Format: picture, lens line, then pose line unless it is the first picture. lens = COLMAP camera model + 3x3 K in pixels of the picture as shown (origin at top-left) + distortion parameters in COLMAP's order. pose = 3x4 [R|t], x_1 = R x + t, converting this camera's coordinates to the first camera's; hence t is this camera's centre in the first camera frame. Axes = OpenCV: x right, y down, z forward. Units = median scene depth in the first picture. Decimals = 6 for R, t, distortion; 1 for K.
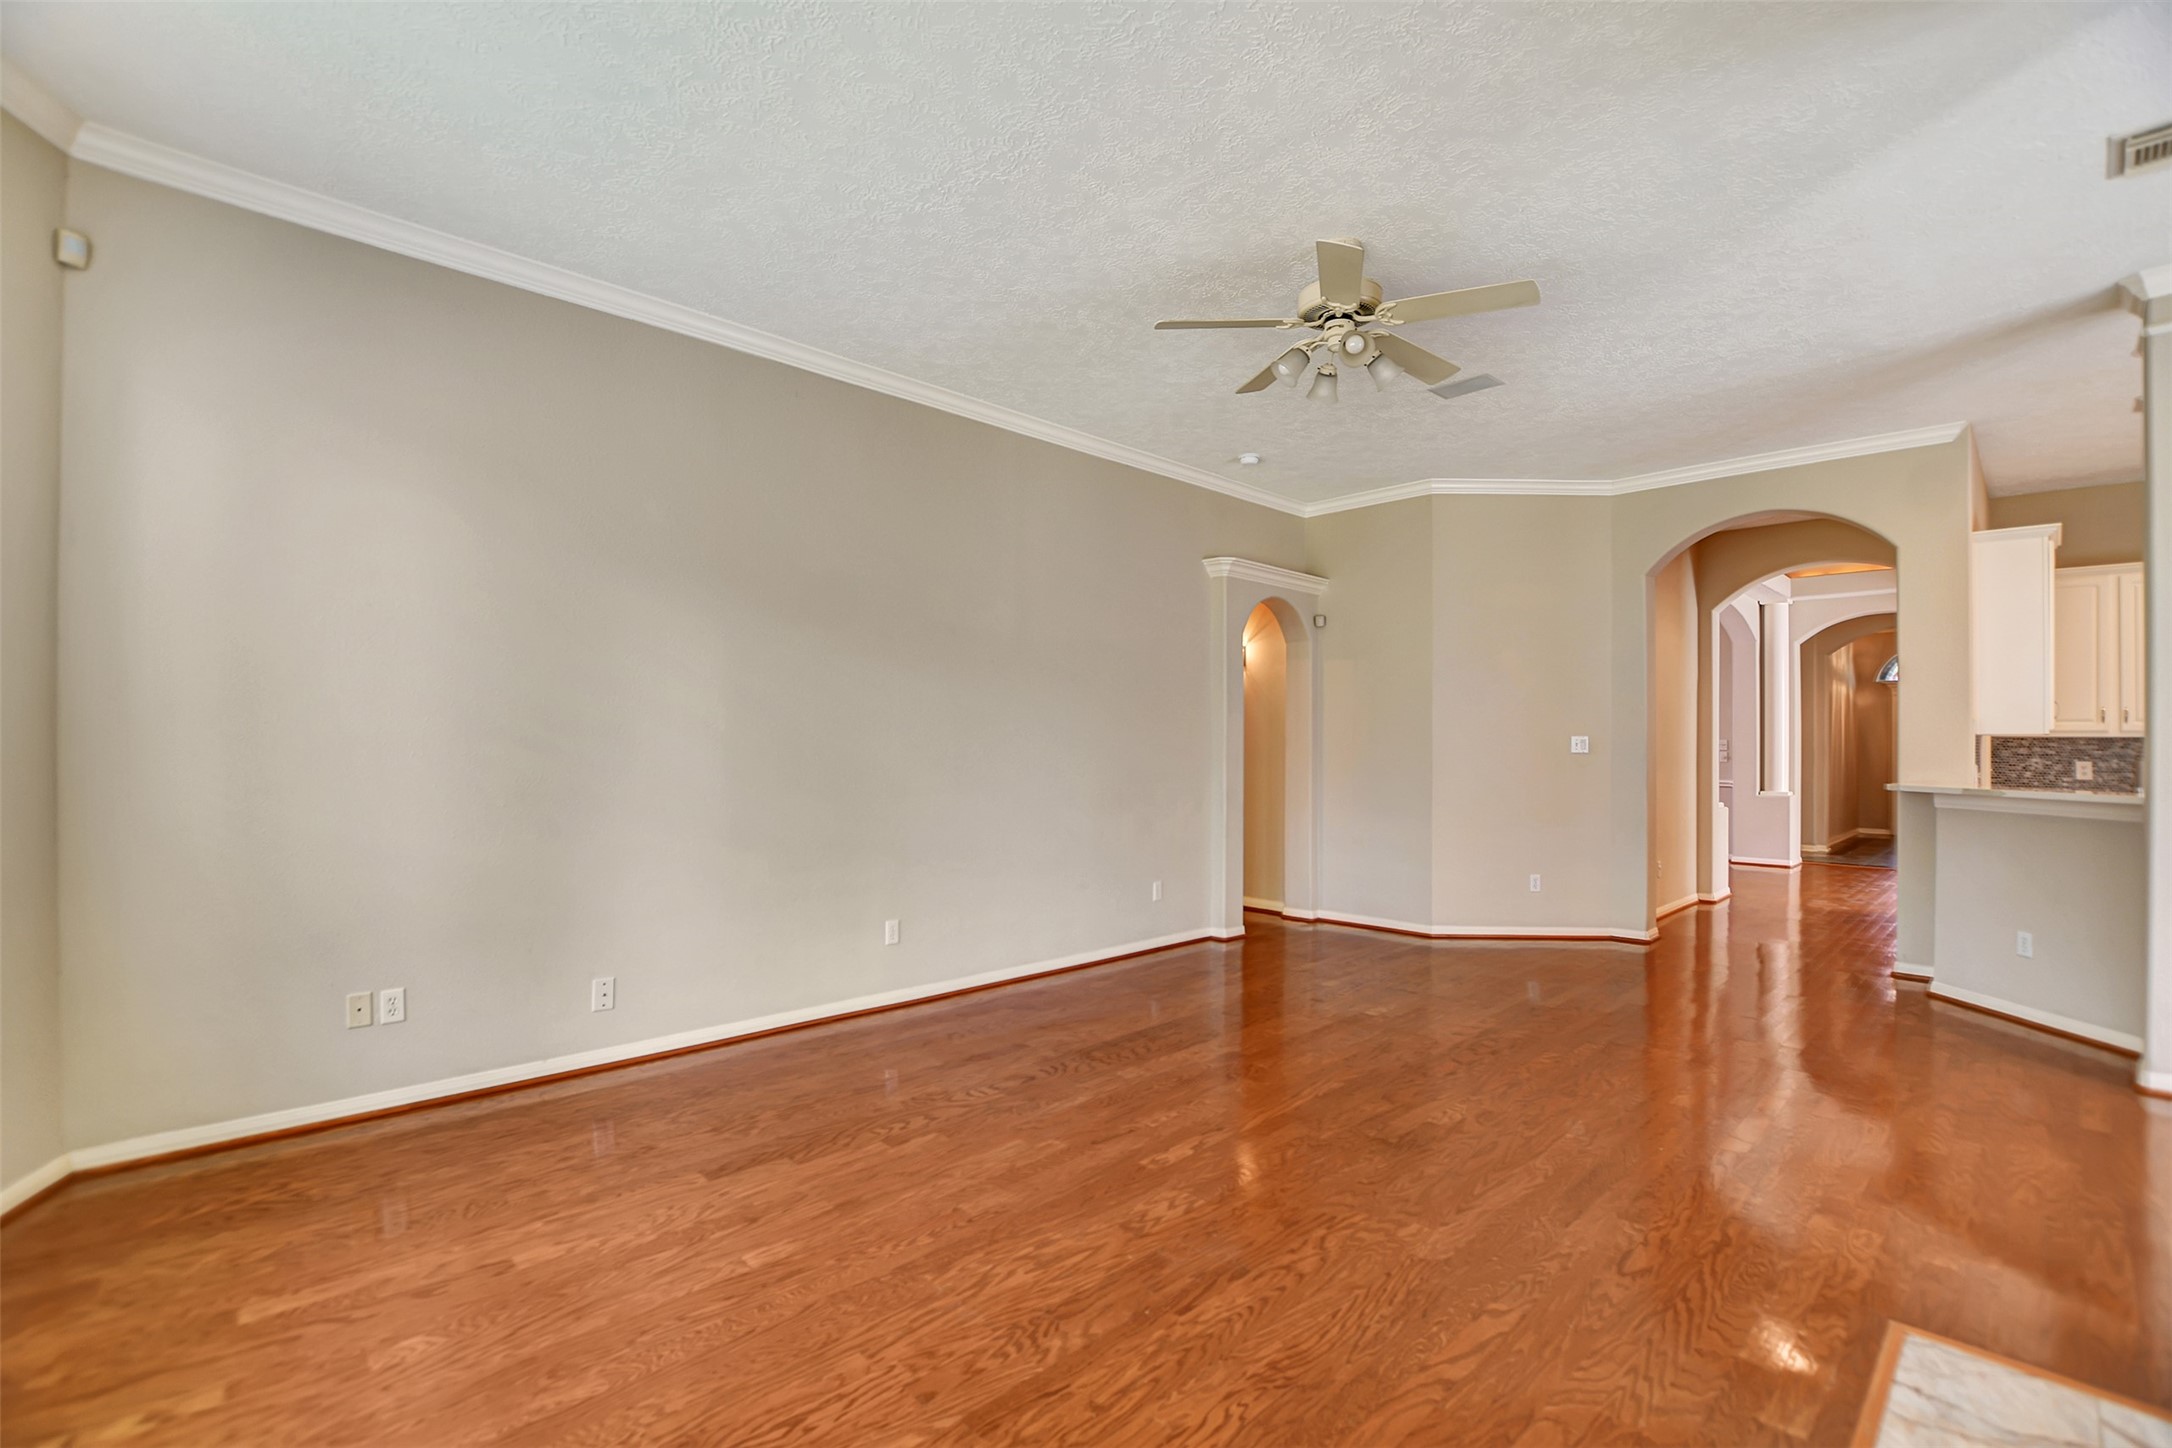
lens RADIAL K [[963.8, 0, 1076.6], [0, 963.8, 742.2], [0, 0, 1]] dist [-0.027284, 0.000737]
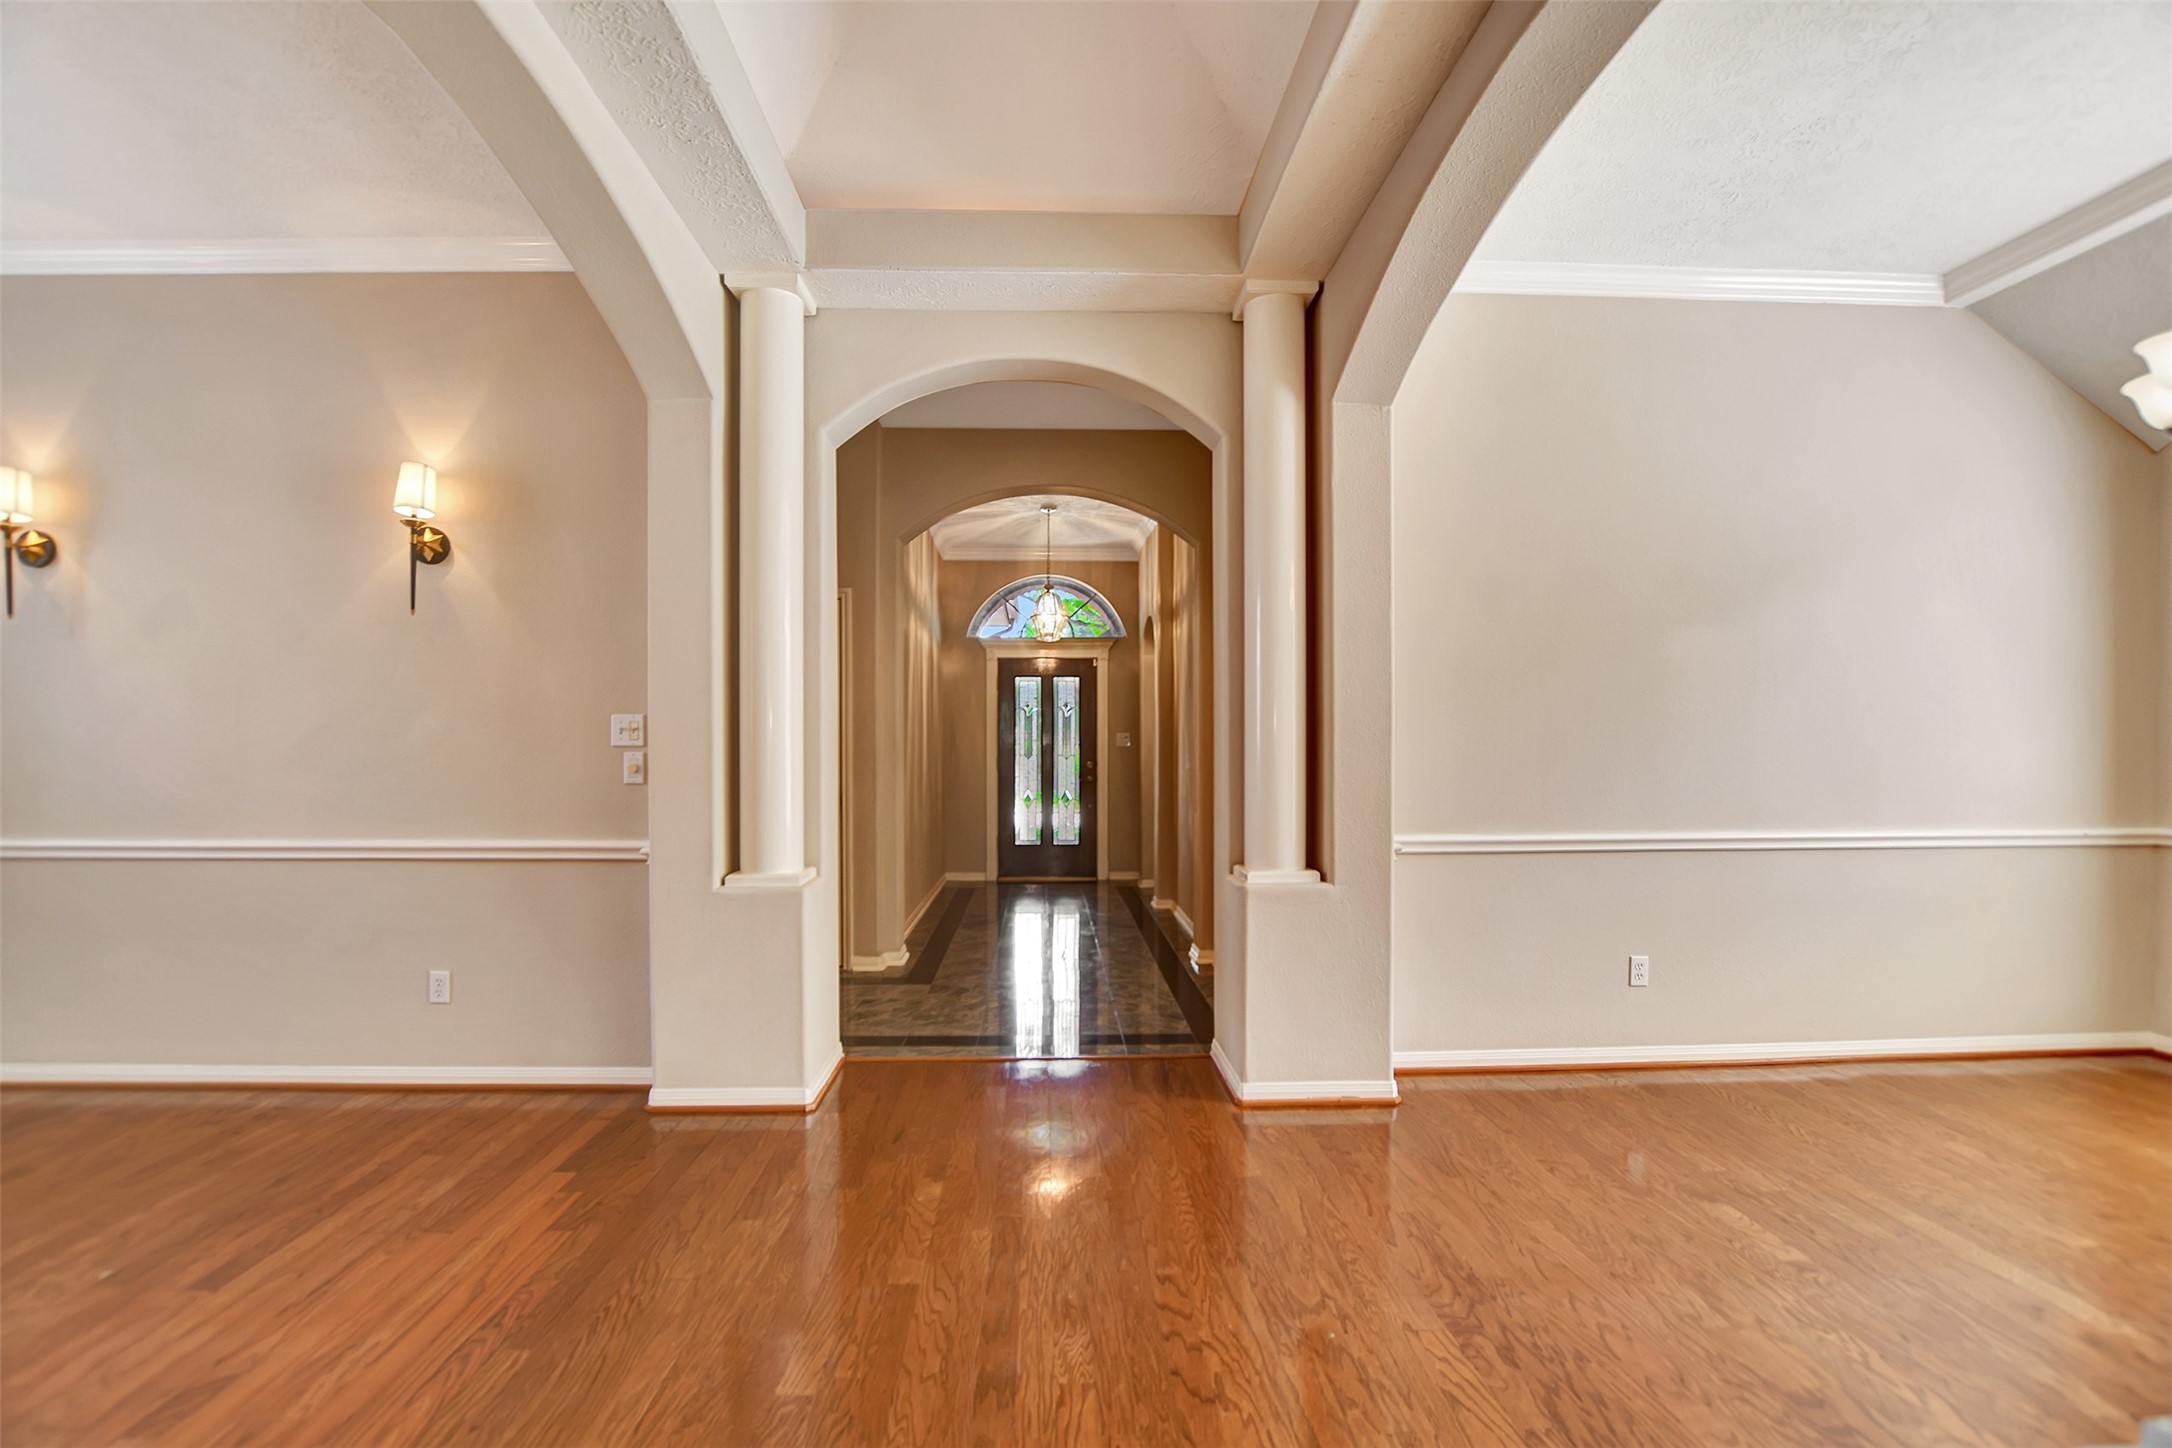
lens RADIAL K [[963.8, 0, 1076.6], [0, 963.8, 742.2], [0, 0, 1]] dist [-0.027284, 0.000737]
pose [[0.662029, -0.001606, 0.749476, 1.663057], [0.002894, 0.999996, -0.000414, 0.023719], [-0.749472, 0.002443, 0.662031, 2.089696]]
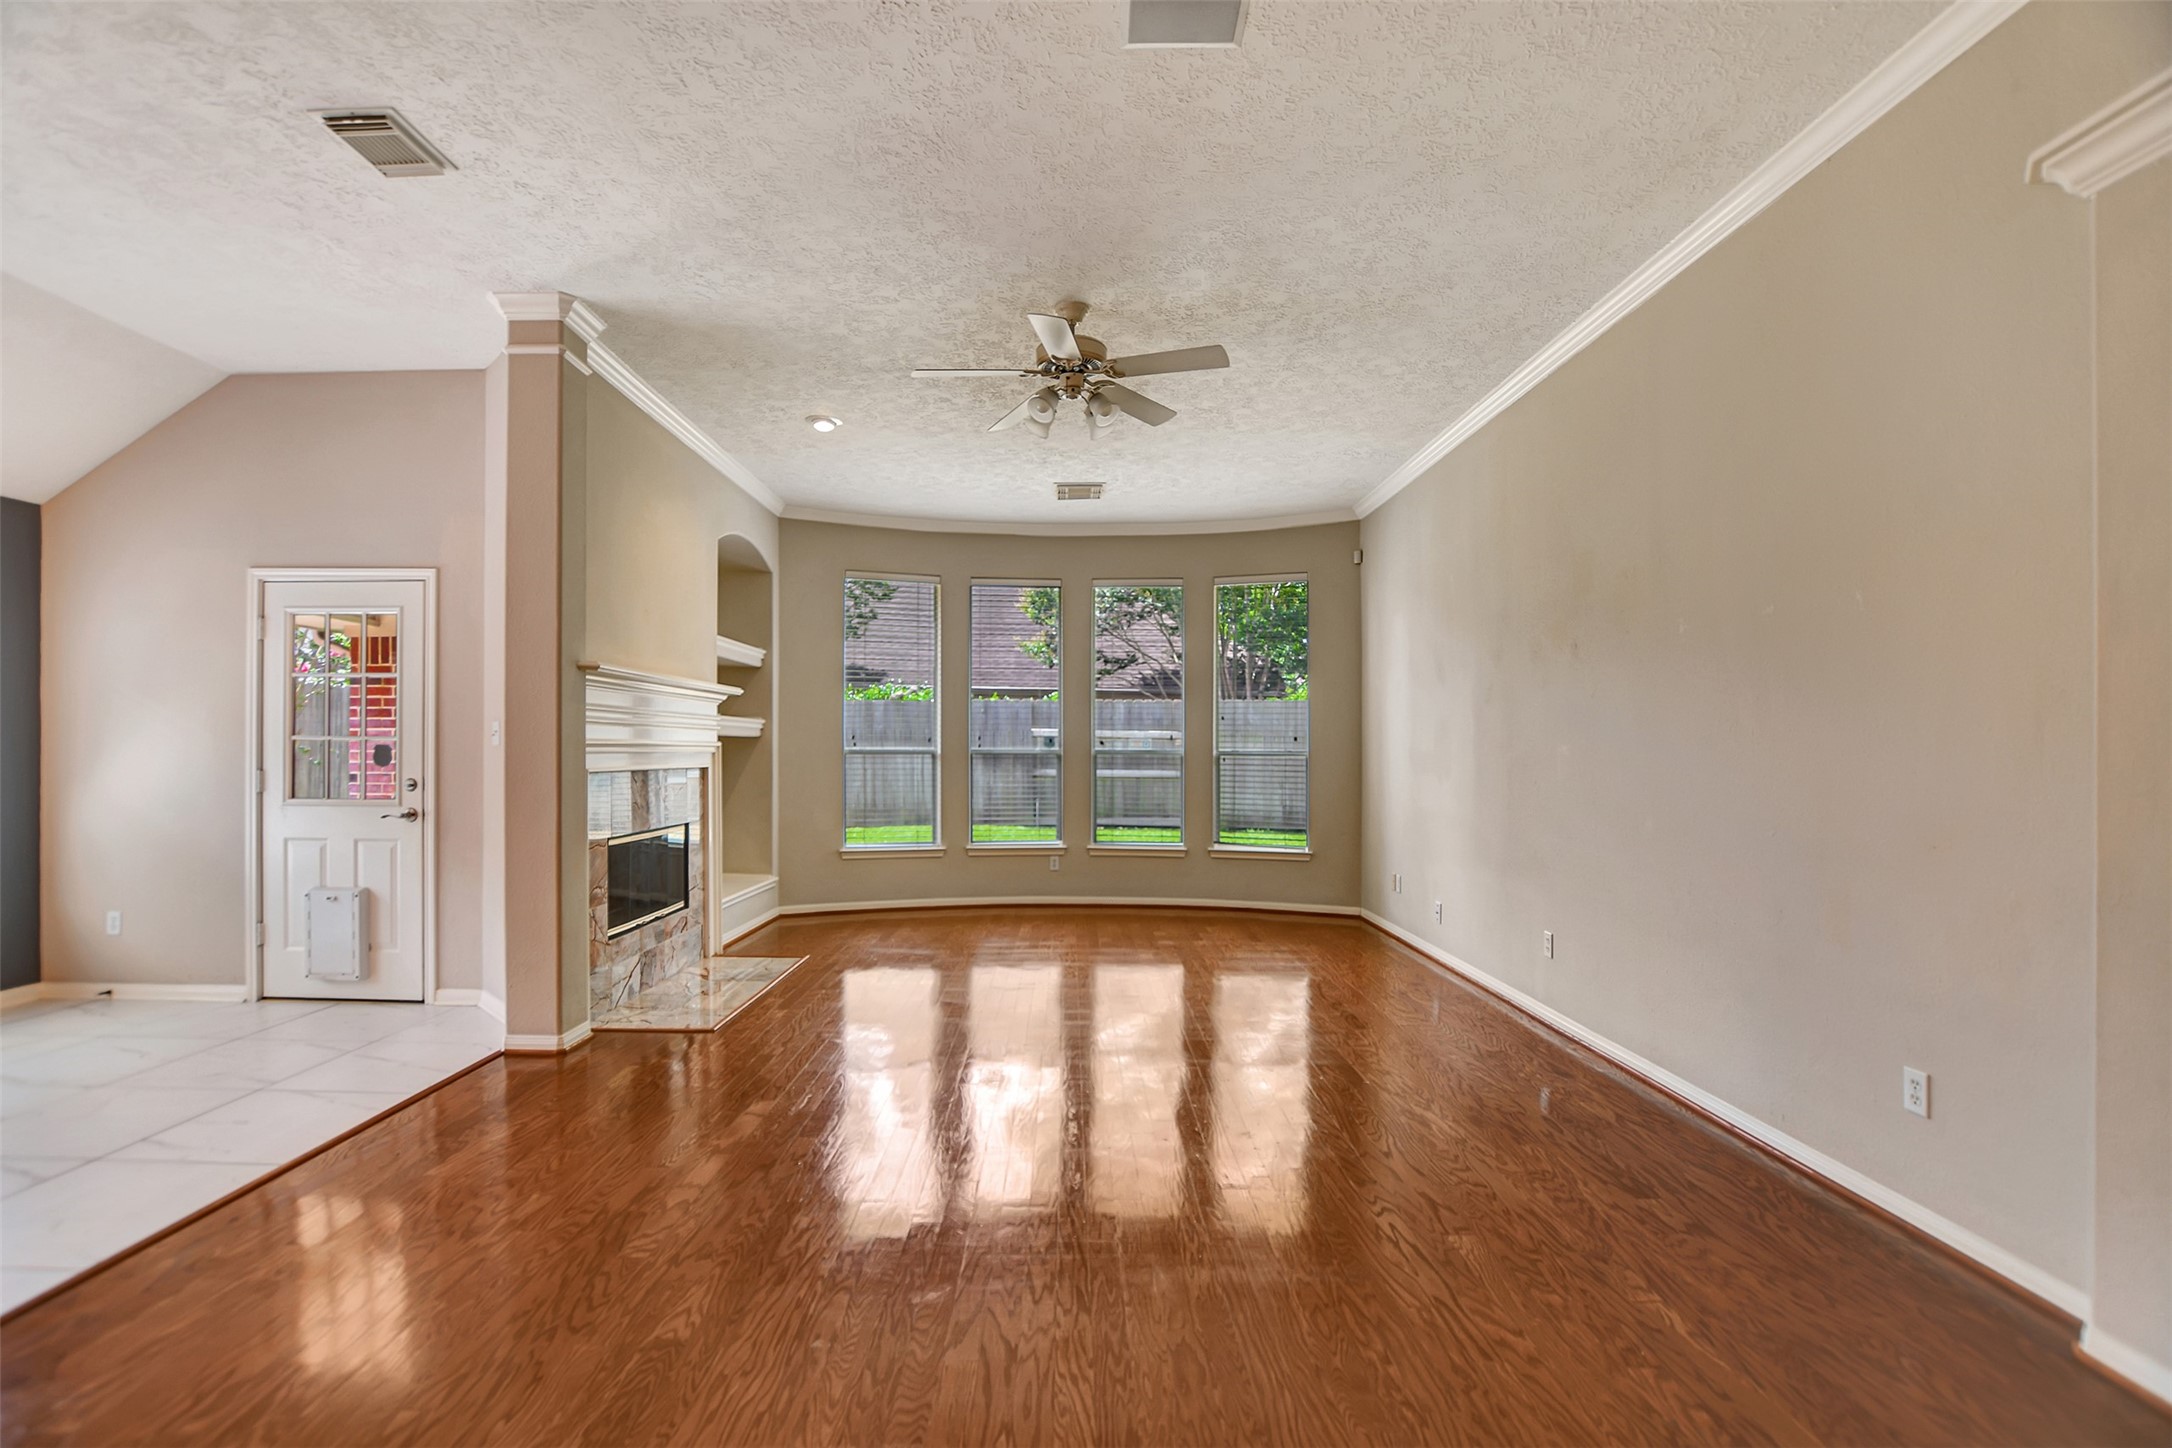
lens RADIAL K [[966.4, 0, 1075.5], [0, 966.4, 754.5], [0, 0, 1]] dist [-0.030012, 0.000787]
pose [[-0.683814, -0.007070, -0.729622, 1.090844], [-0.009094, 0.999958, -0.001166, 0.023974], [0.729600, 0.005838, -0.683850, 1.750076]]
